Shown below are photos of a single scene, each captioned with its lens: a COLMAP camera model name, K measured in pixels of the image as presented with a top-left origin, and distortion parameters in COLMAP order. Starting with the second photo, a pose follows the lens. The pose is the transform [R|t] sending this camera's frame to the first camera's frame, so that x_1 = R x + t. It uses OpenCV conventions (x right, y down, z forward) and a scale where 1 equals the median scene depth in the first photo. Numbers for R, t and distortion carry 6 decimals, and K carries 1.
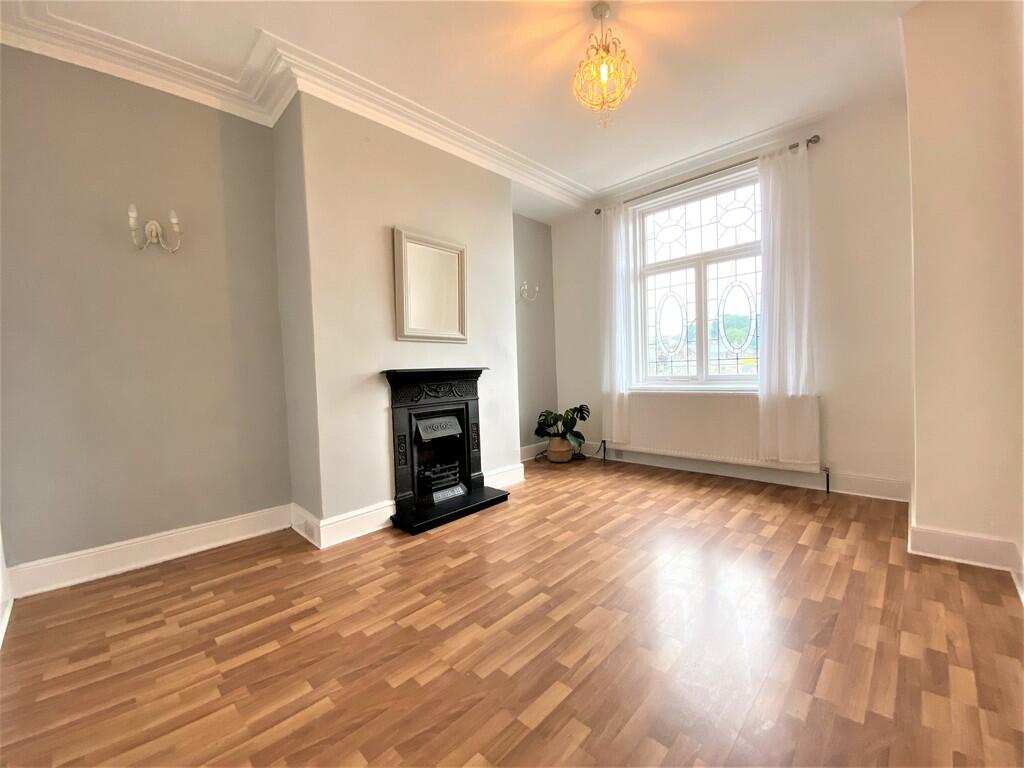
lens RADIAL K [[414.5, 0, 512.0], [0, 414.5, 384.0], [0, 0, 1]] dist [0.036698, -0.035684]
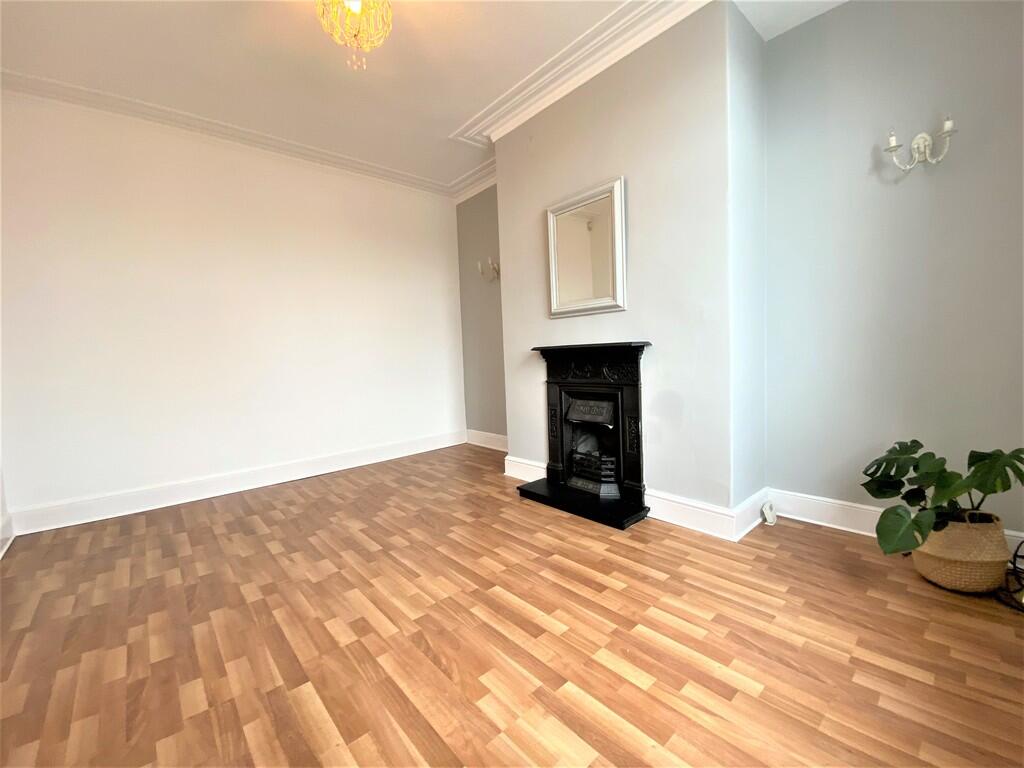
lens RADIAL K [[414.5, 0, 512.0], [0, 414.5, 384.0], [0, 0, 1]] dist [0.036698, -0.035684]
pose [[-0.071984, 0.104793, -0.991885, 0.749029], [-0.005398, 0.994410, 0.105451, -0.047915], [0.997391, 0.012945, -0.071016, 0.940702]]
